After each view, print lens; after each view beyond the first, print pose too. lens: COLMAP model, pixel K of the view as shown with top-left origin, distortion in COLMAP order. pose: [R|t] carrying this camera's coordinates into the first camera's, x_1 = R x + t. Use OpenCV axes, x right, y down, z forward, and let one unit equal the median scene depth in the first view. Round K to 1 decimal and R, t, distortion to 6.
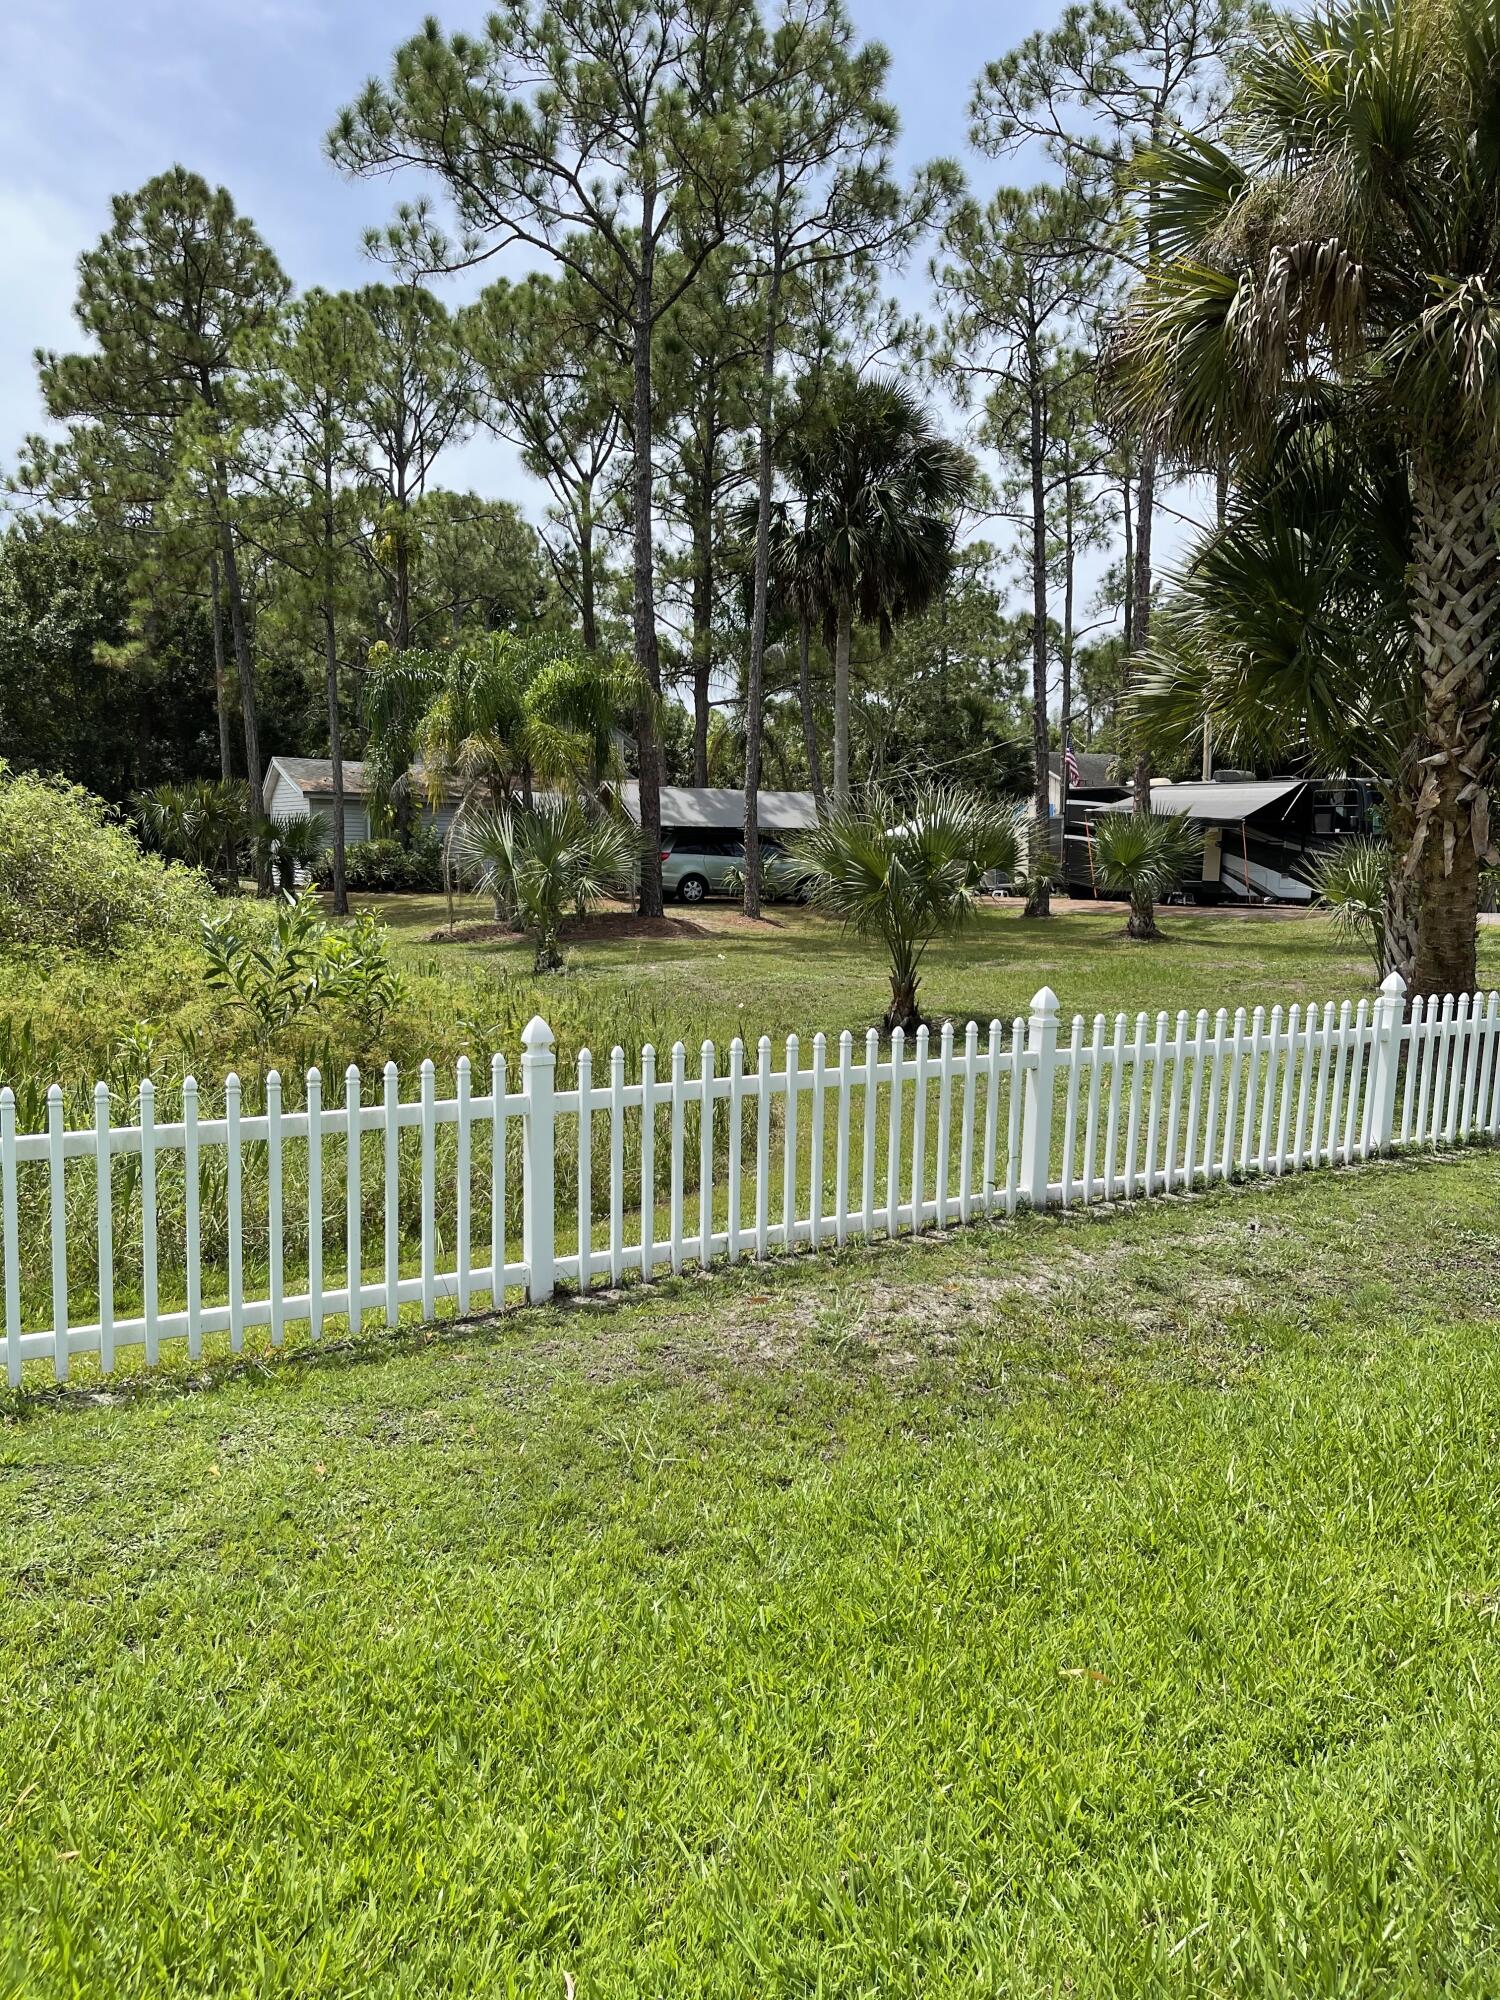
lens RADIAL K [[1515.6, 0, 745.5], [0, 1515.6, 1015.3], [0, 0, 1]] dist [0.125060, -0.156181]
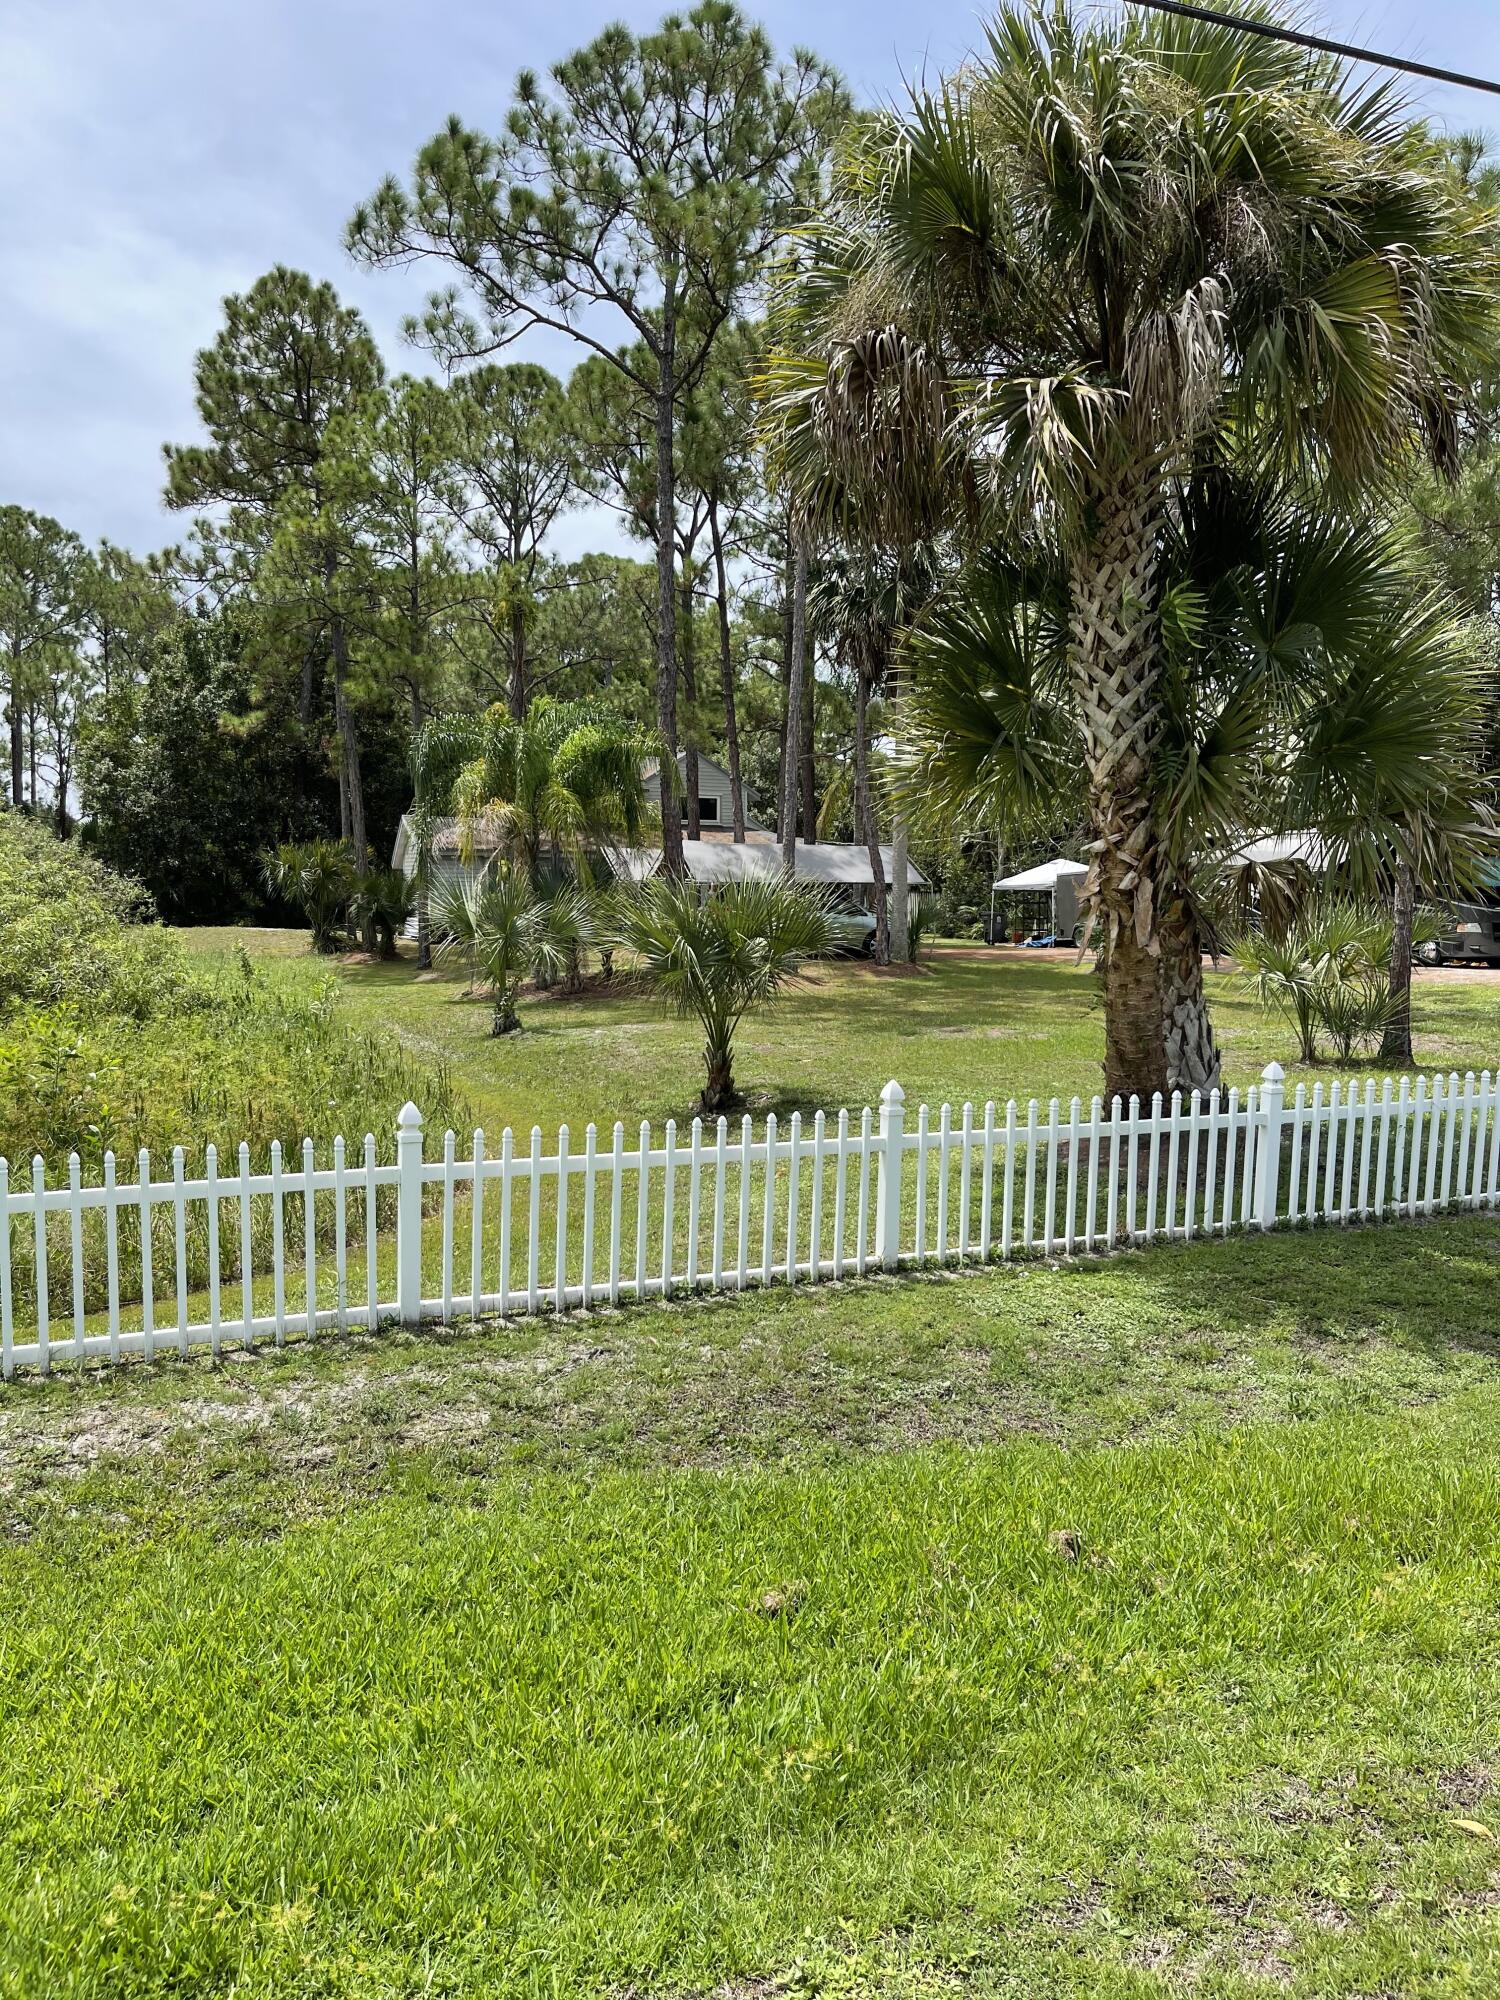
lens RADIAL K [[1533.0, 0, 744.6], [0, 1533.0, 1018.1], [0, 0, 1]] dist [0.093850, -0.119079]
pose [[0.988382, 0.006231, -0.151862, 0.148249], [-0.010094, 0.999644, -0.024684, -0.013194], [0.151655, 0.025930, 0.988093, 0.010567]]
